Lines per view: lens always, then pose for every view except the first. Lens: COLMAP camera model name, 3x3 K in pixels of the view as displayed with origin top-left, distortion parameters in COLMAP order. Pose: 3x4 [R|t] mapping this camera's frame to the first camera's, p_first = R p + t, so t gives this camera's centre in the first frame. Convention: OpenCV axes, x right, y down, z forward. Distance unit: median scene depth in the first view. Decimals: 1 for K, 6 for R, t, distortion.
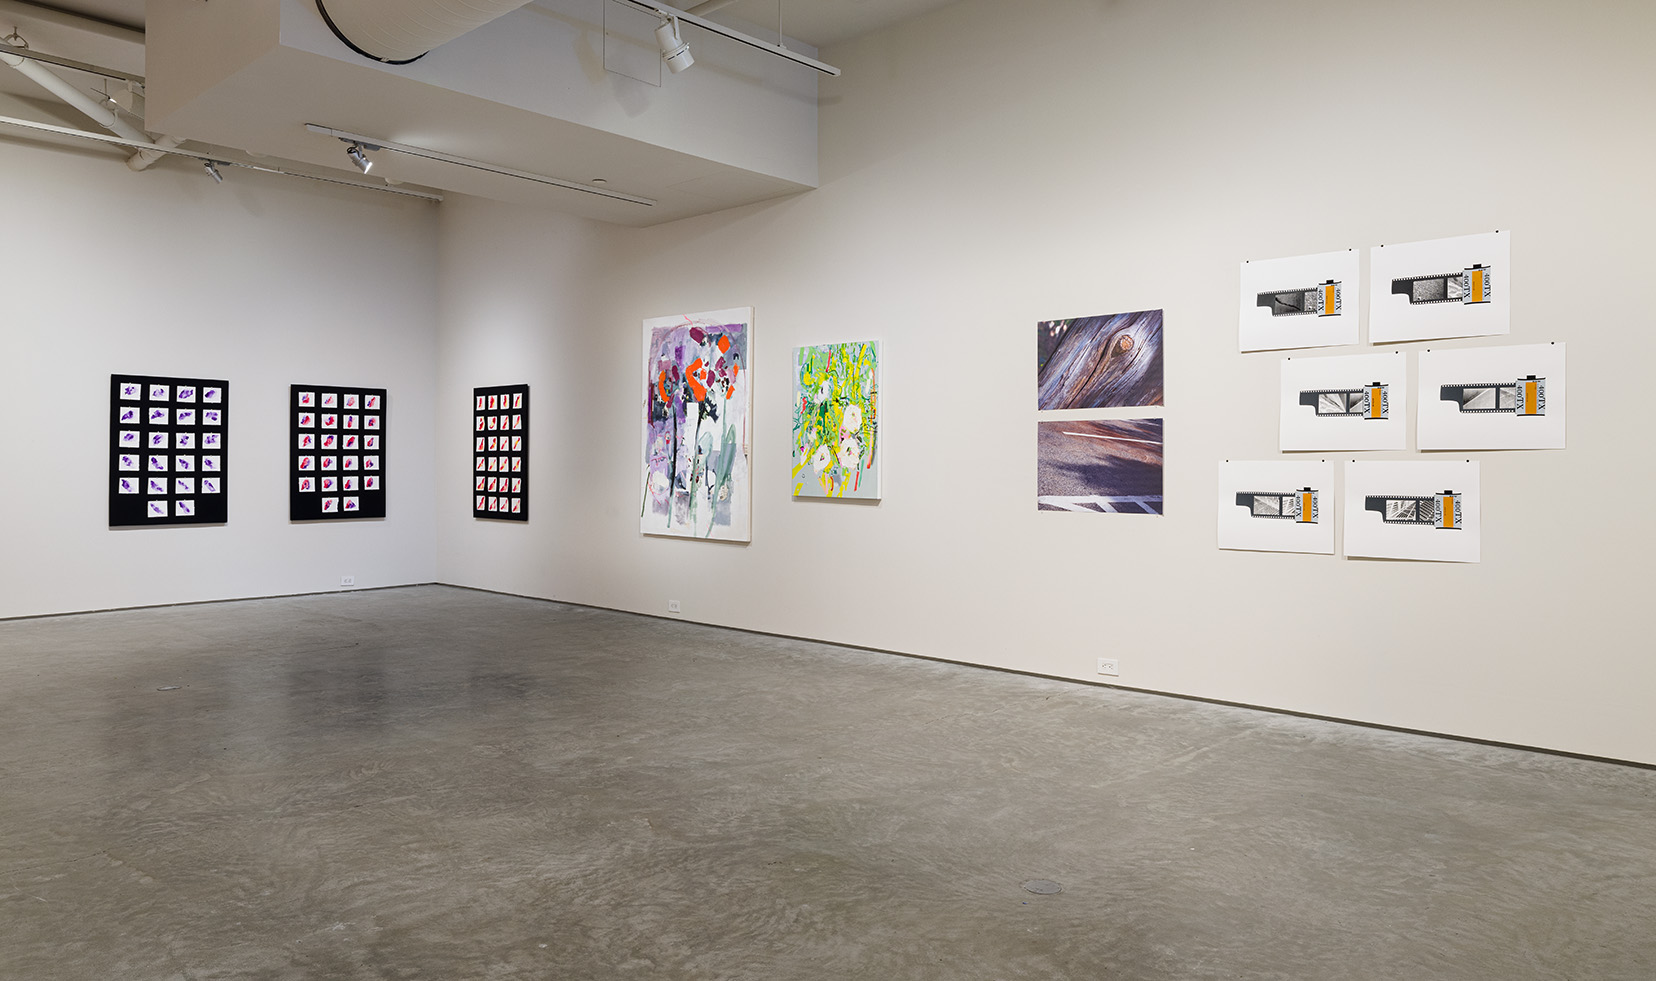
lens RADIAL K [[1091.6, 0, 815.2], [0, 1091.6, 461.0], [0, 0, 1]] dist [-0.008352, 0.001435]
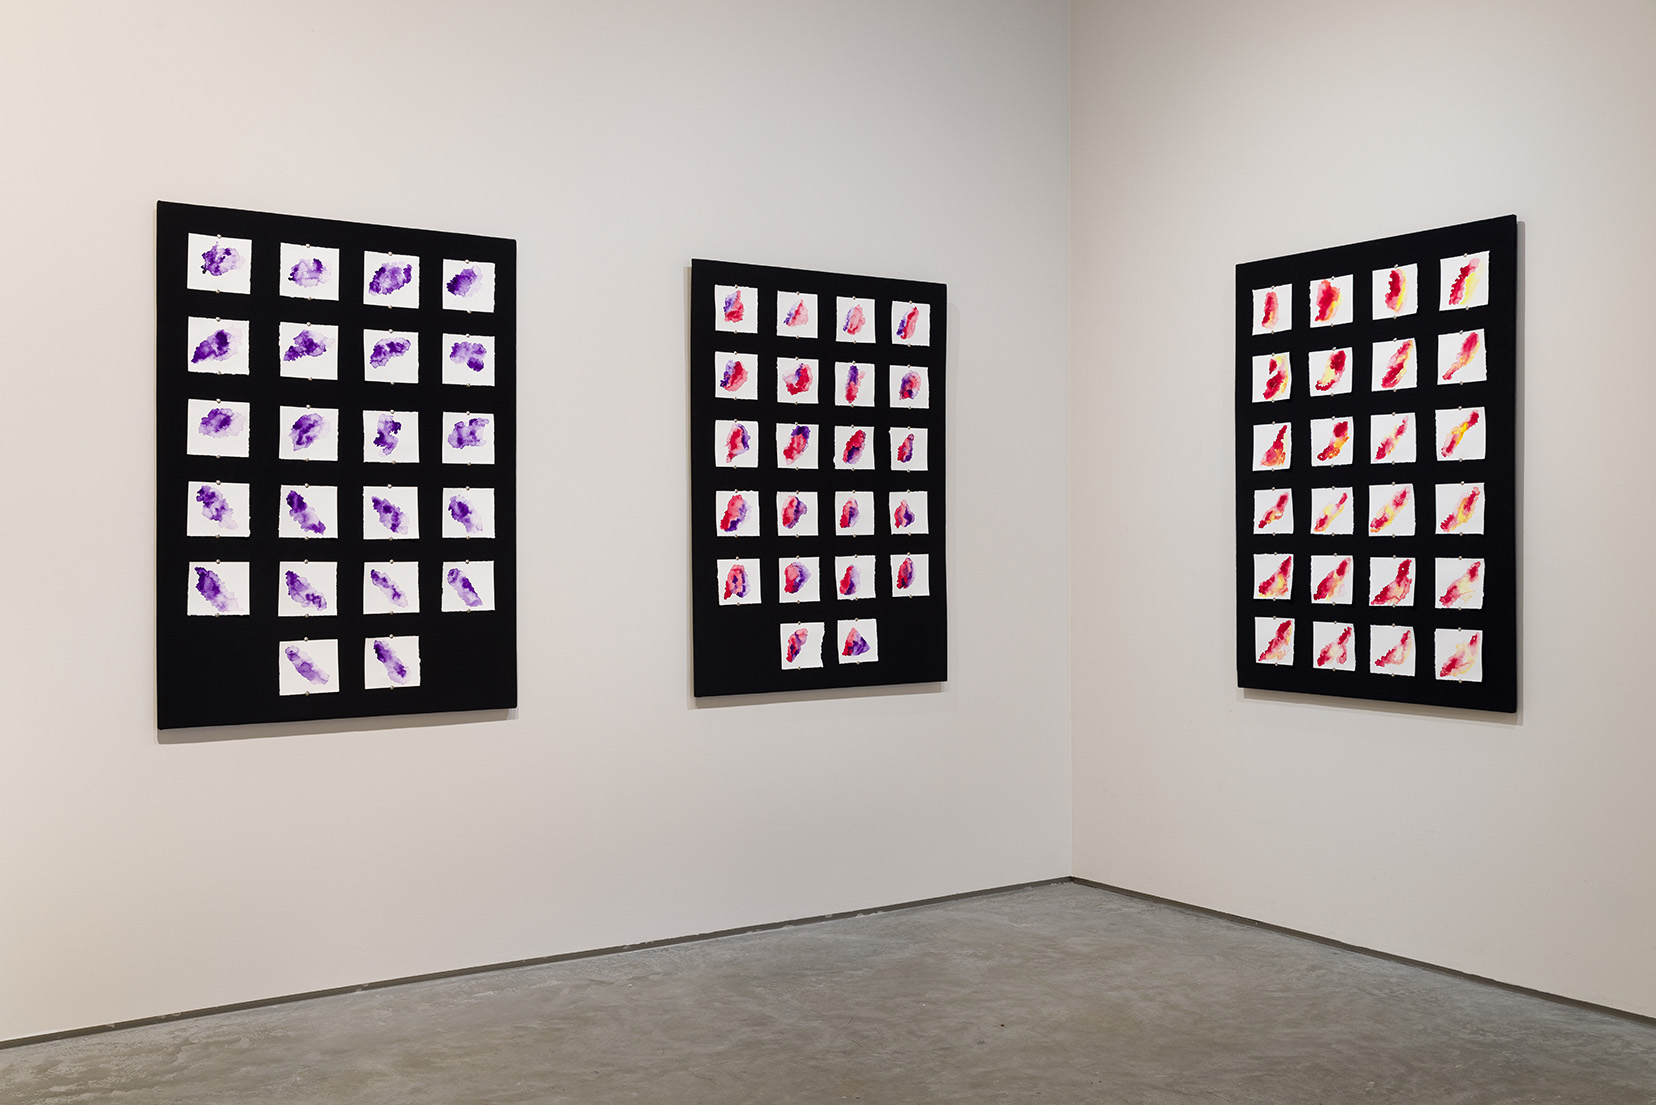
lens RADIAL K [[1676.1, 0, 821.0], [0, 1676.1, 553.7], [0, 0, 1]] dist [0.013292, 0.000000]
pose [[0.967560, -0.005488, -0.252584, -0.350905], [0.008044, 0.999926, 0.009088, 0.010251], [0.252515, -0.010825, 0.967532, 0.588778]]
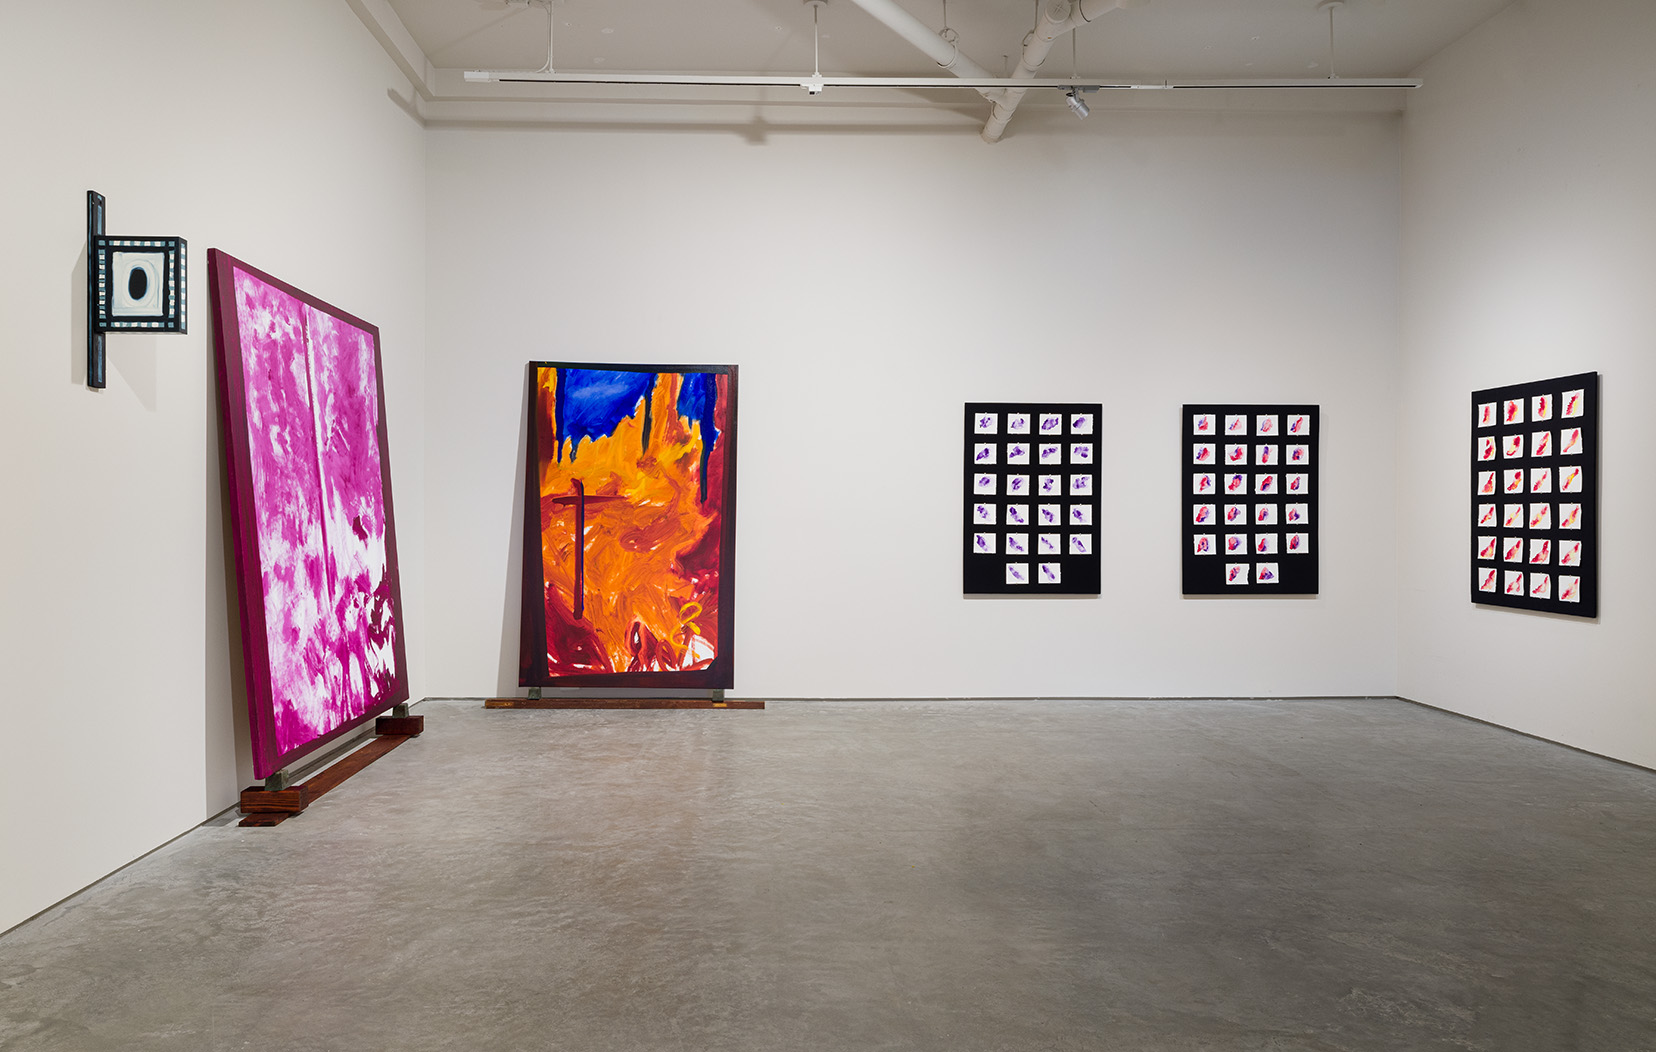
lens RADIAL K [[1046.1, 0, 794.4], [0, 1046.1, 514.3], [0, 0, 1]] dist [0.003048, 0.001919]
pose [[0.697289, -0.001445, -0.716789, -0.178985], [0.002048, 0.999998, -0.000024, 0.001464], [0.716787, -0.001451, 0.697290, 0.362953]]
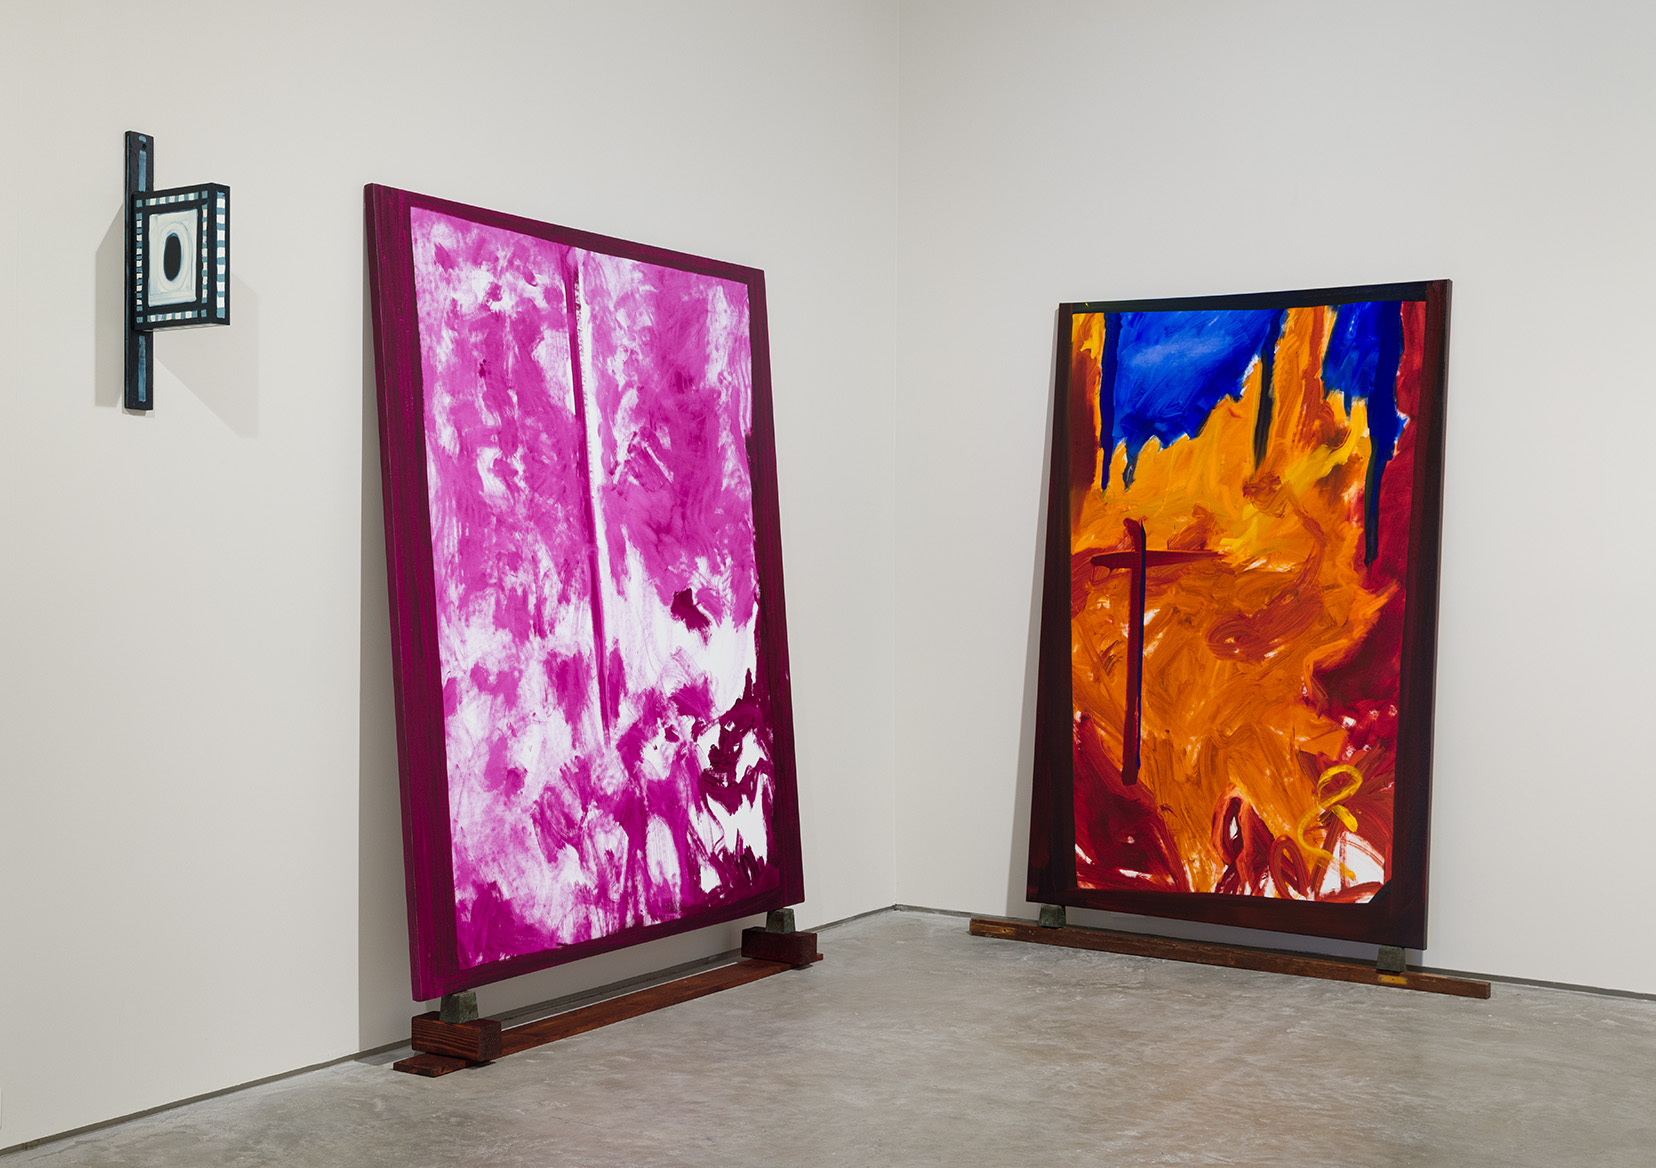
lens RADIAL K [[1978.0, 0, 822.8], [0, 1978.0, 562.7], [0, 0, 1]] dist [0.007902, 0.000000]
pose [[0.158691, -0.004764, -0.987317, -0.106373], [-0.001934, 0.999985, -0.005136, -0.003467], [0.987326, 0.002724, 0.158680, 0.528683]]
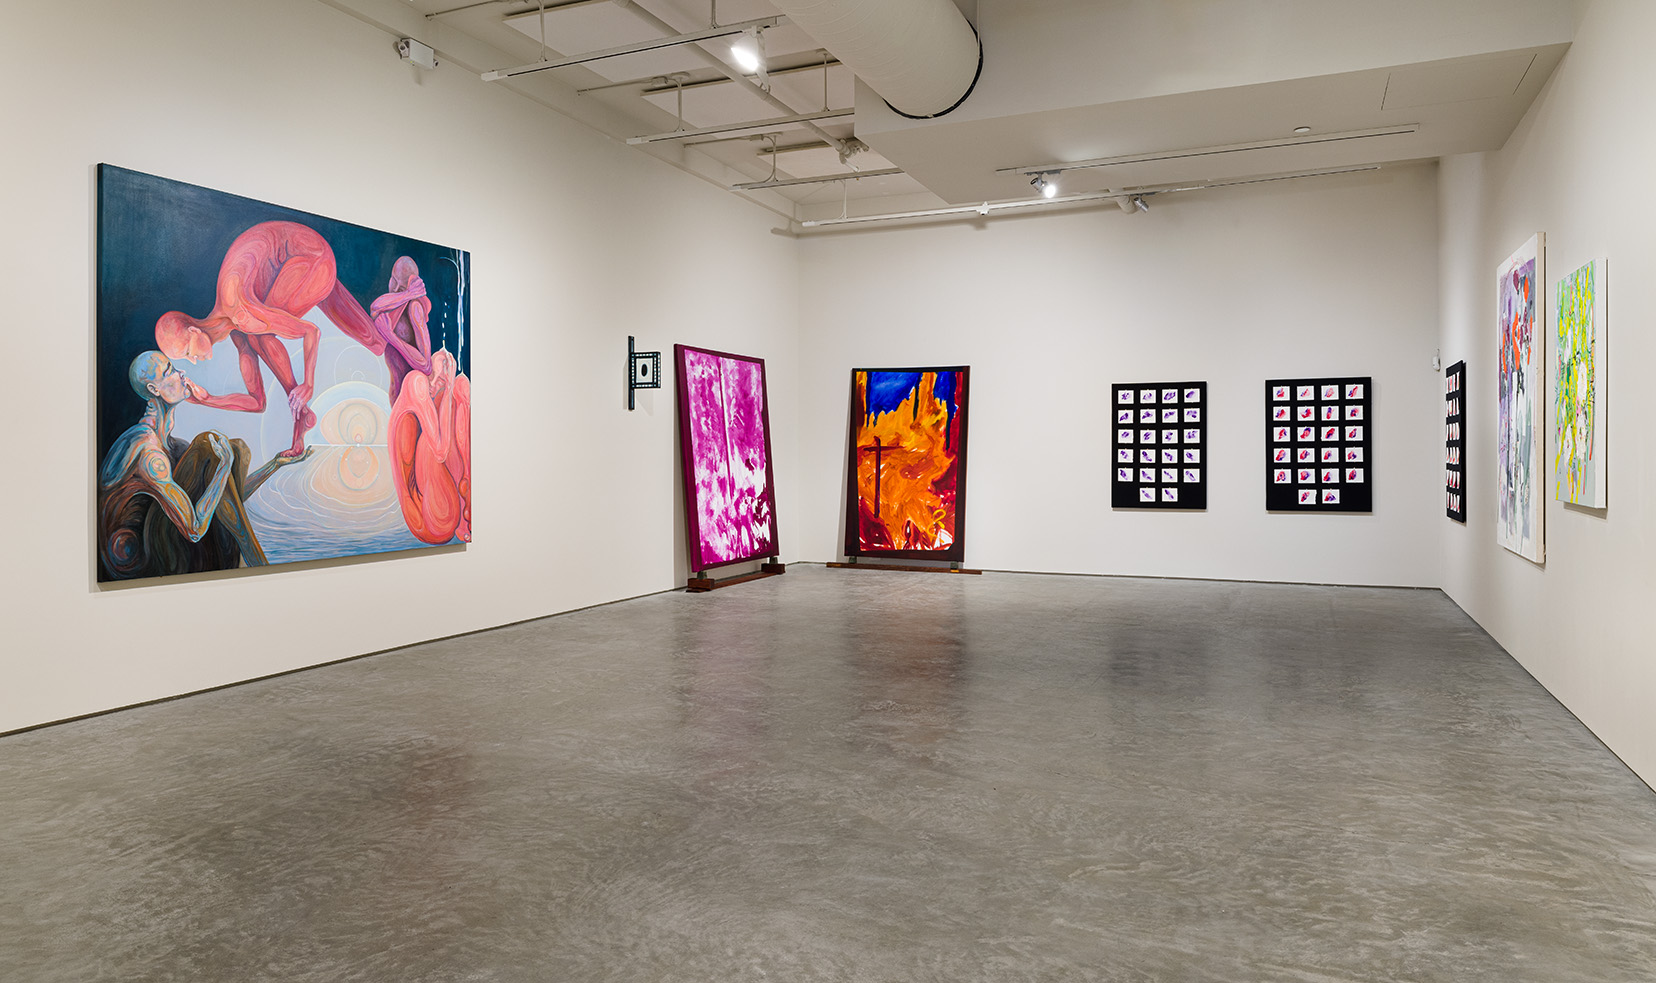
lens RADIAL K [[1091.6, 0, 861.9], [0, 1091.6, 452.3], [0, 0, 1]] dist [-0.008352, 0.001435]
pose [[0.349442, -0.007198, -0.936930, 0.390911], [0.005974, 0.999967, -0.005455, 0.002531], [0.936939, -0.003691, 0.349473, 0.292589]]
